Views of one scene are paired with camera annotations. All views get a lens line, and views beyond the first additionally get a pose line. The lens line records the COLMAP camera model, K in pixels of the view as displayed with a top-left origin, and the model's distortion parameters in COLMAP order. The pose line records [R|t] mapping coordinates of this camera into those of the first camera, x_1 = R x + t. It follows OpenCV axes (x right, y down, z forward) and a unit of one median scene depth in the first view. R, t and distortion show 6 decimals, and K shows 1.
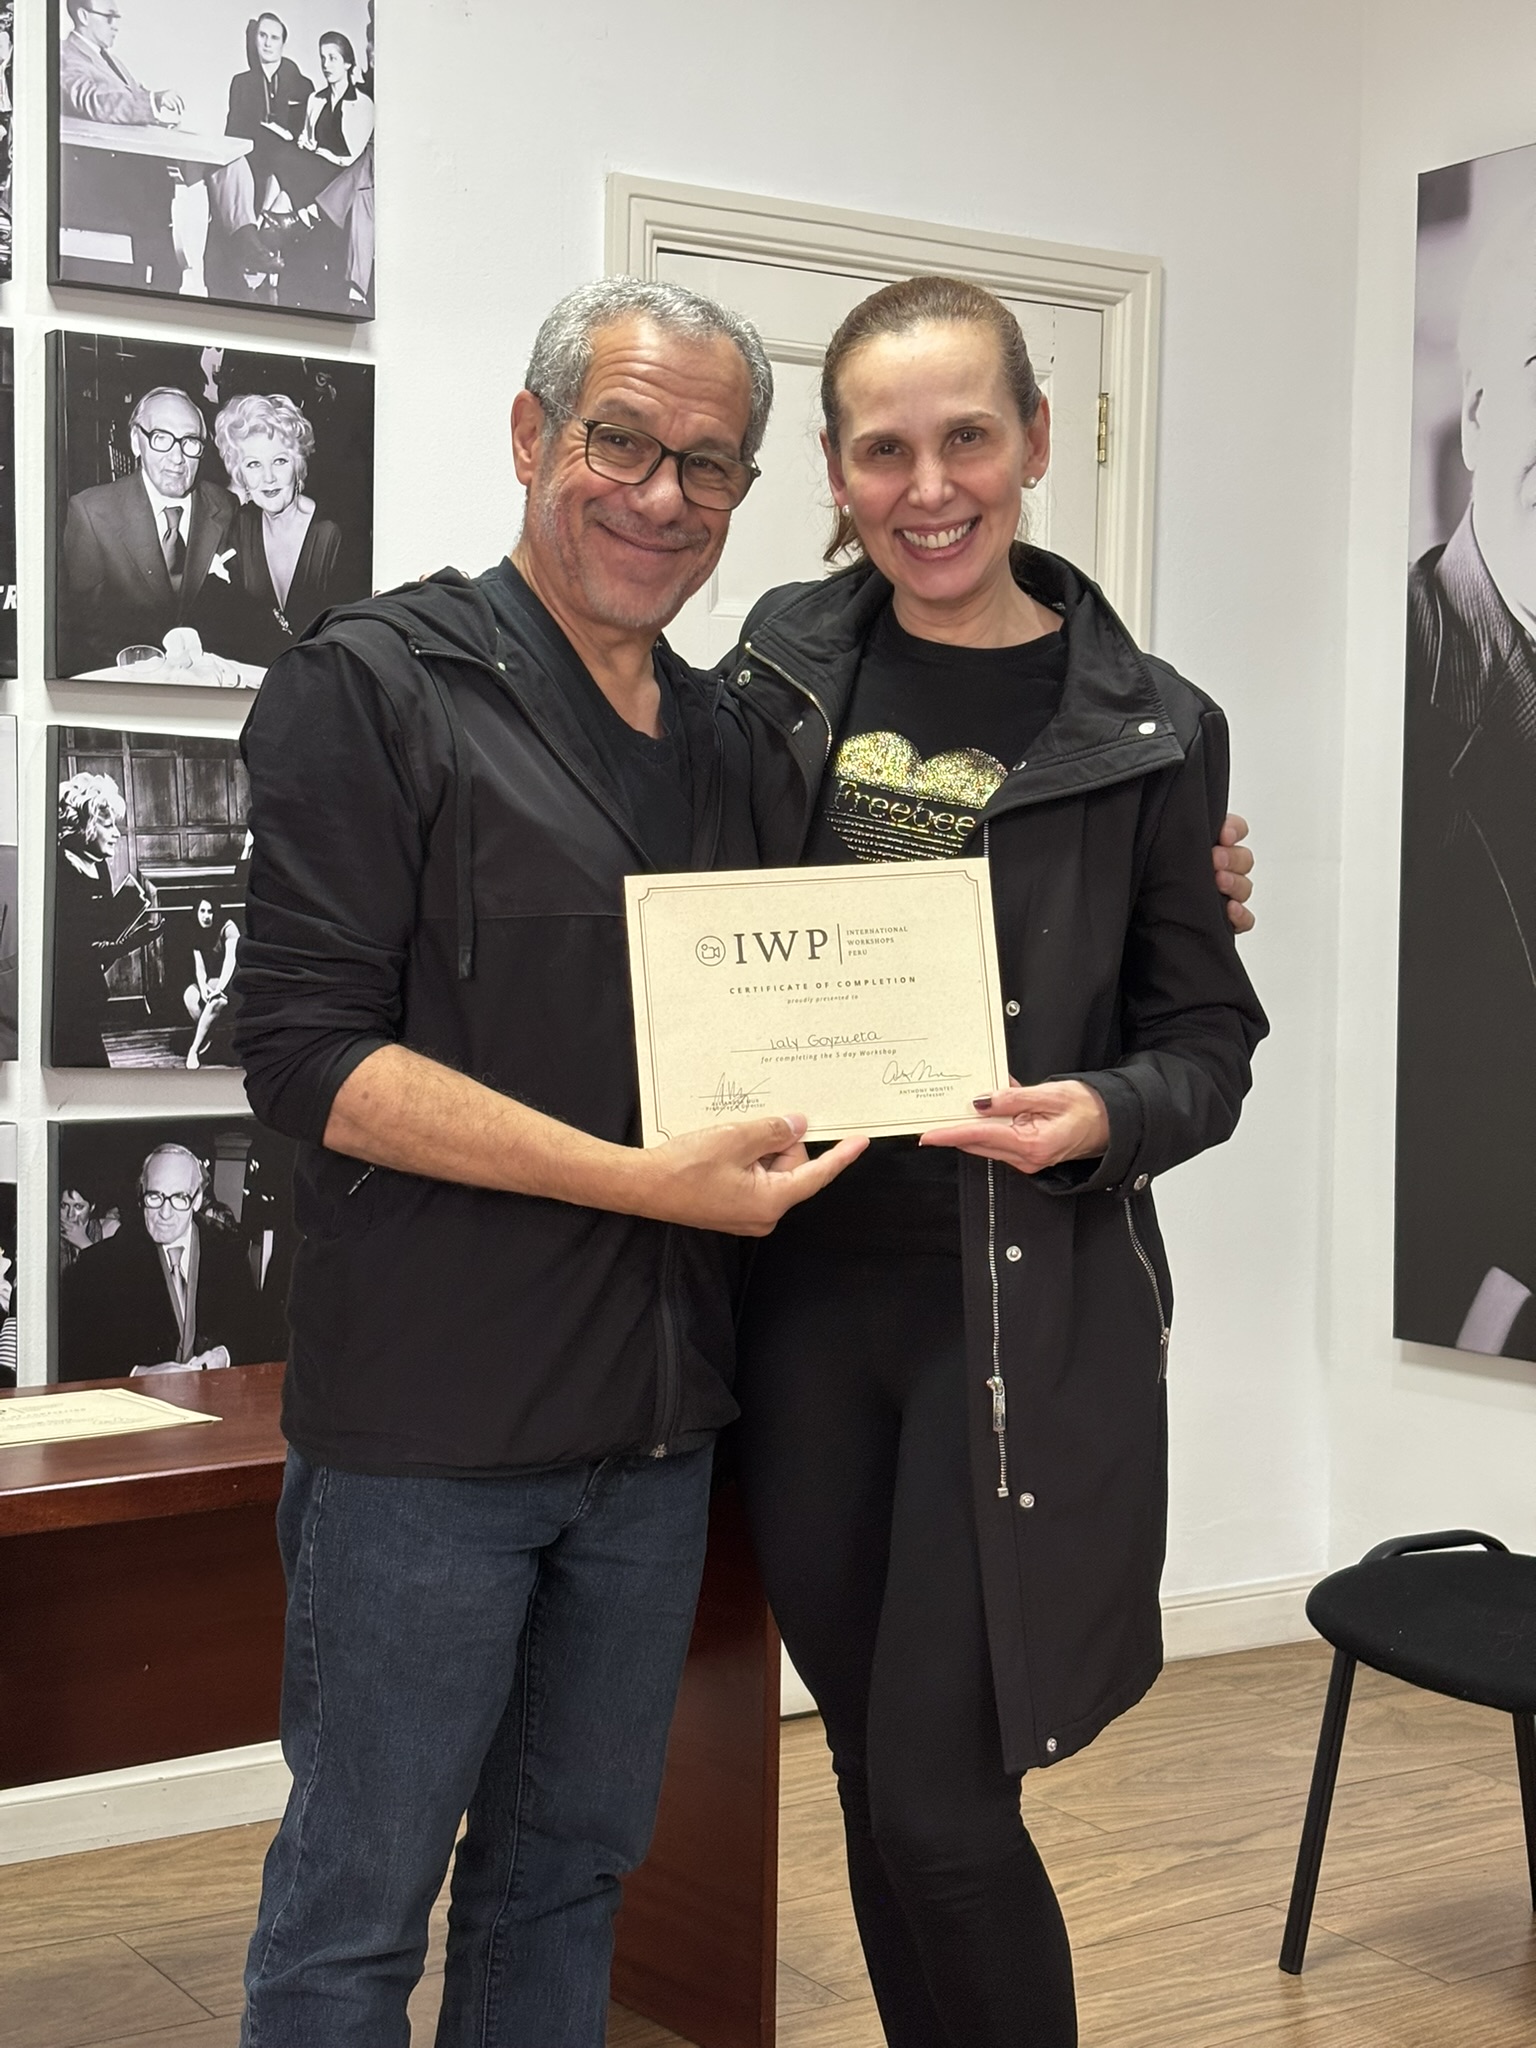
lens RADIAL K [[3094.1, 0, 793.1], [0, 3094.1, 1041.3], [0, 0, 1]] dist [0.210890, -0.806696]
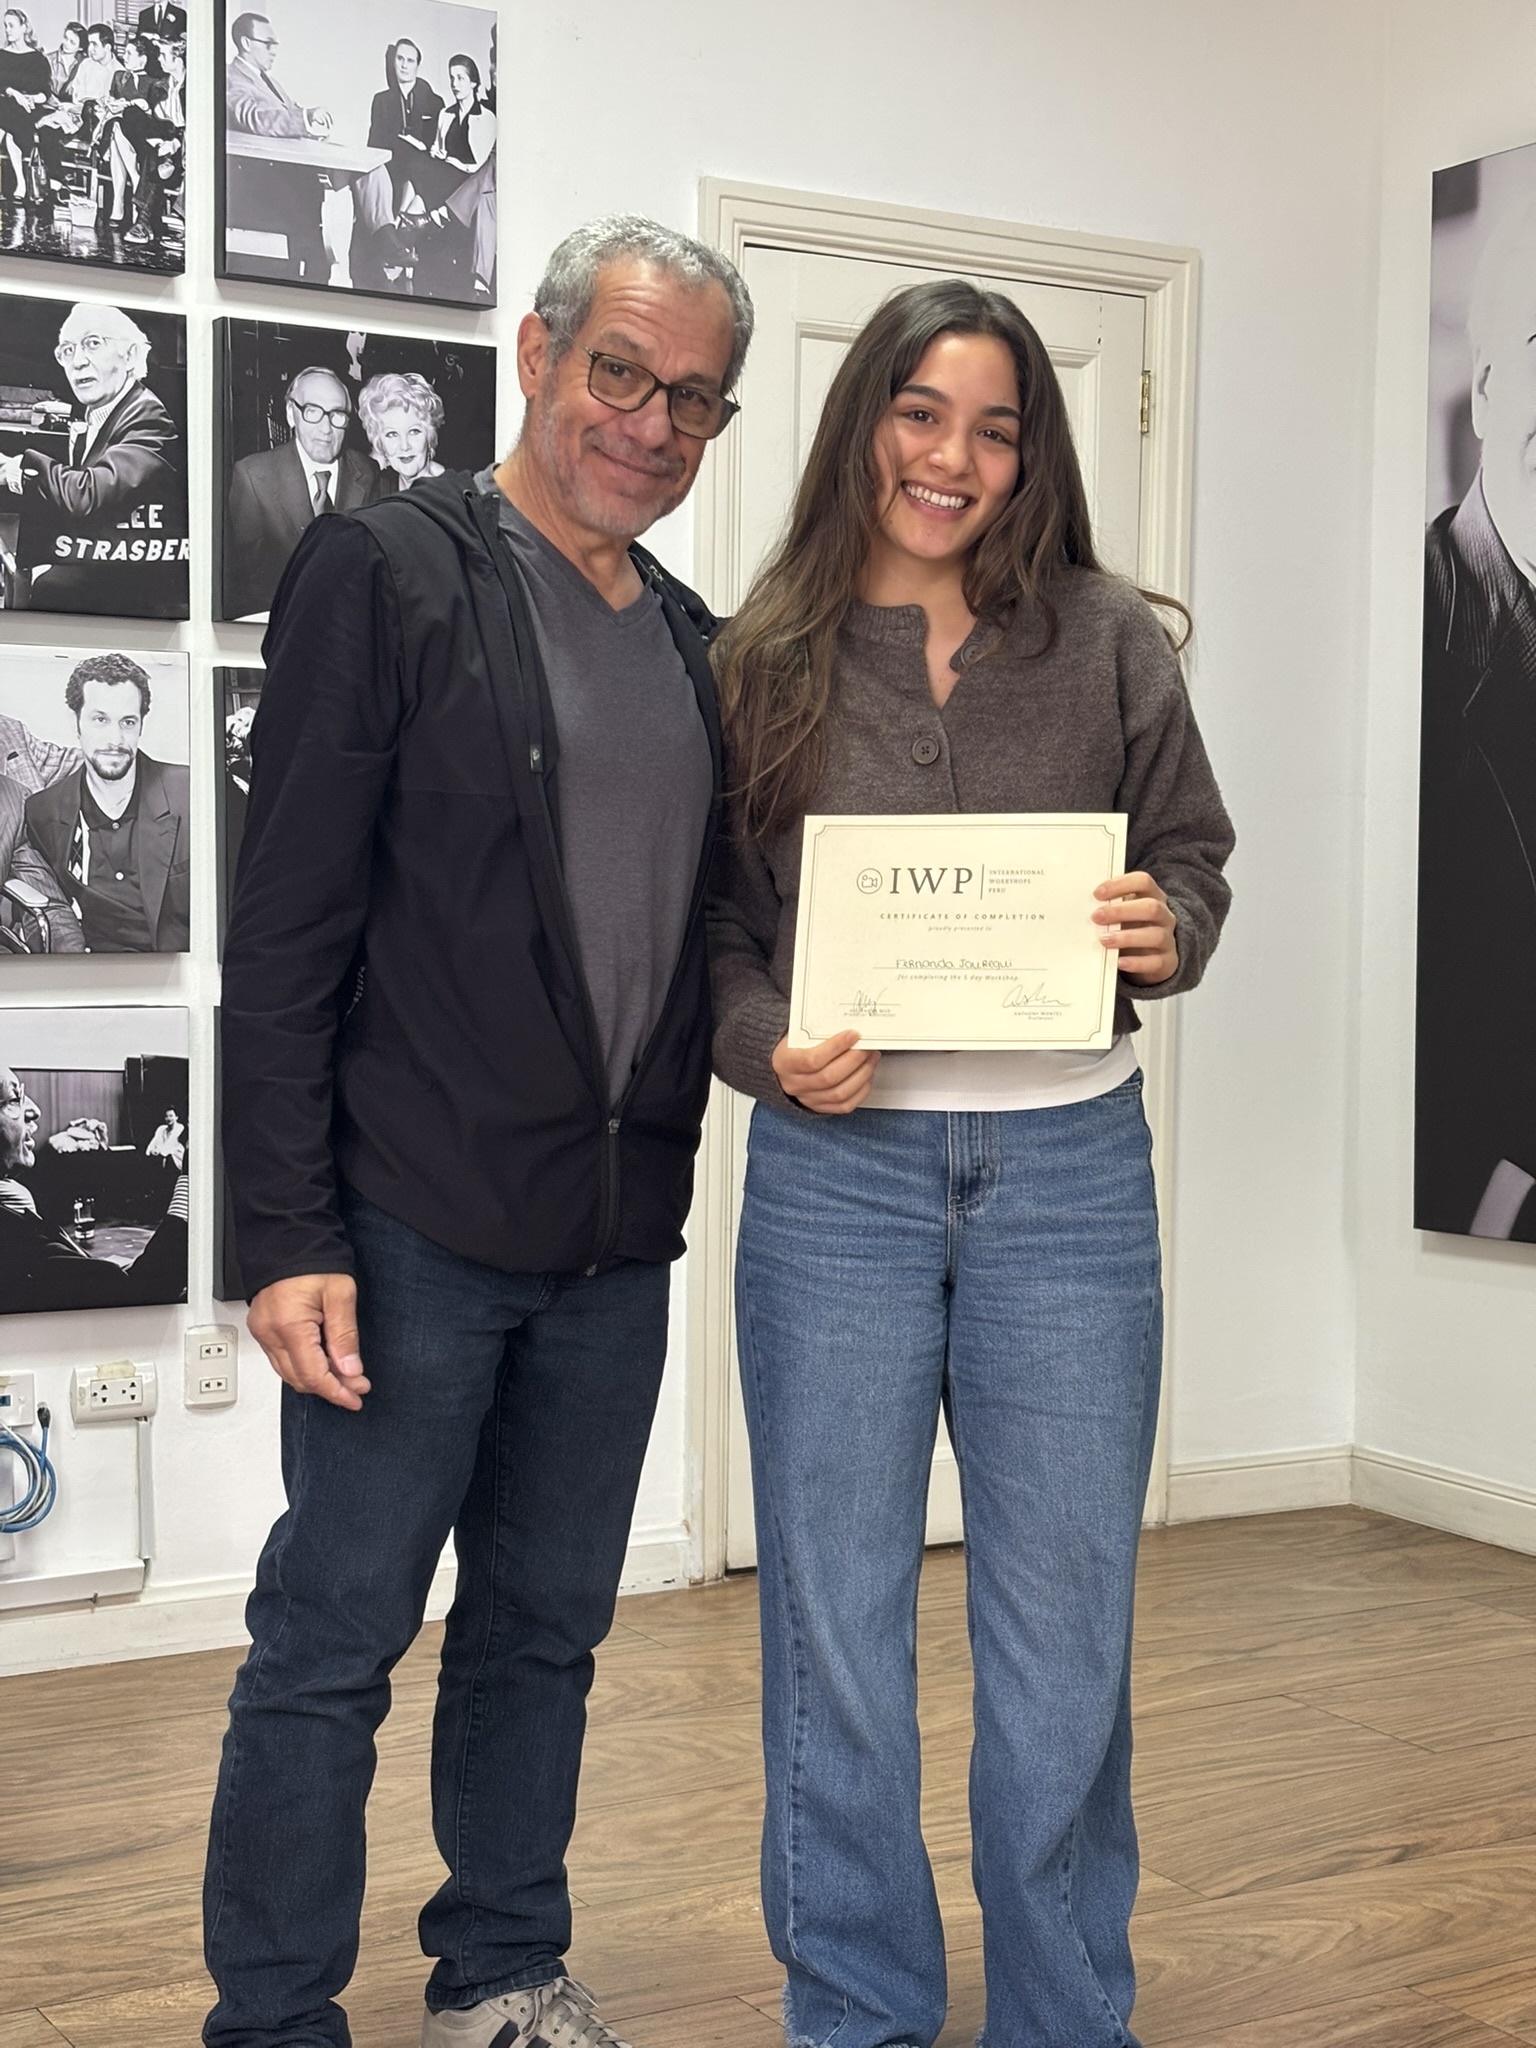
lens RADIAL K [[3092.5, 0, 759.3], [0, 3092.5, 1044.1], [0, 0, 1]] dist [0.222873, -0.854842]
pose [[0.999184, 0.000897, -0.040389, 0.008434], [-0.001088, 0.999988, -0.004716, 0.044148], [0.040384, 0.004756, 0.999173, -0.136407]]
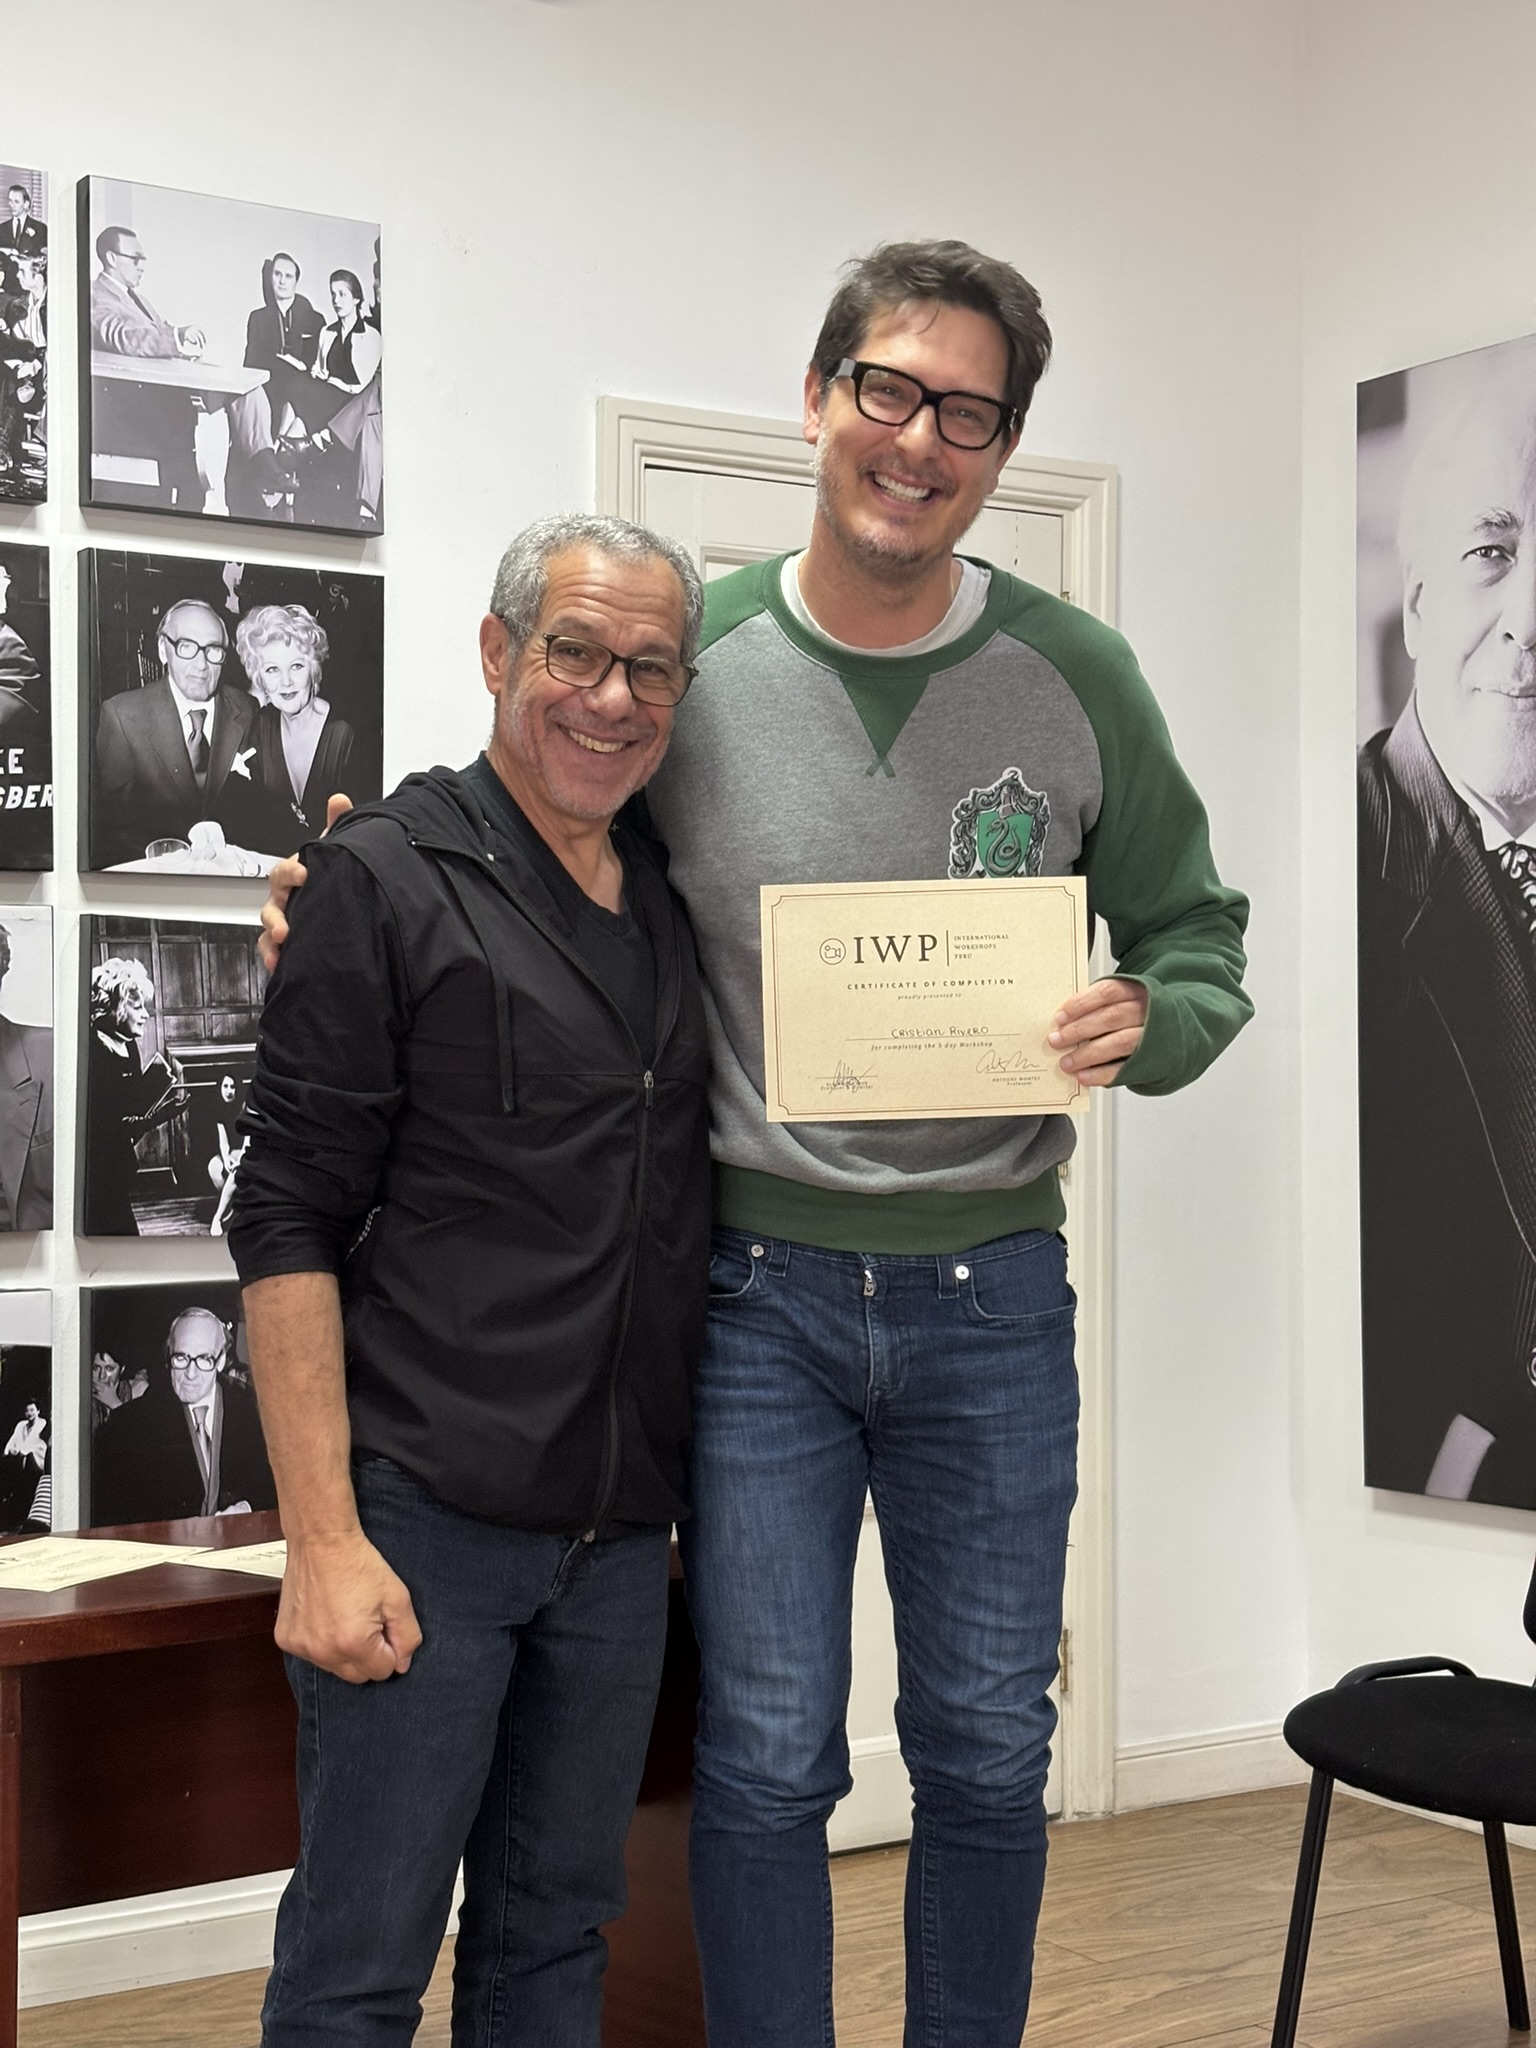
lens RADIAL K [[3089.3, 0, 759.2], [0, 3089.3, 1057.4], [0, 0, 1]] dist [0.236312, -0.930107]
pose [[0.999884, -0.015179, -0.001479, -0.006290], [0.015066, 0.998170, -0.058570, 0.012970], [0.002365, 0.058541, 0.998282, -0.056280]]
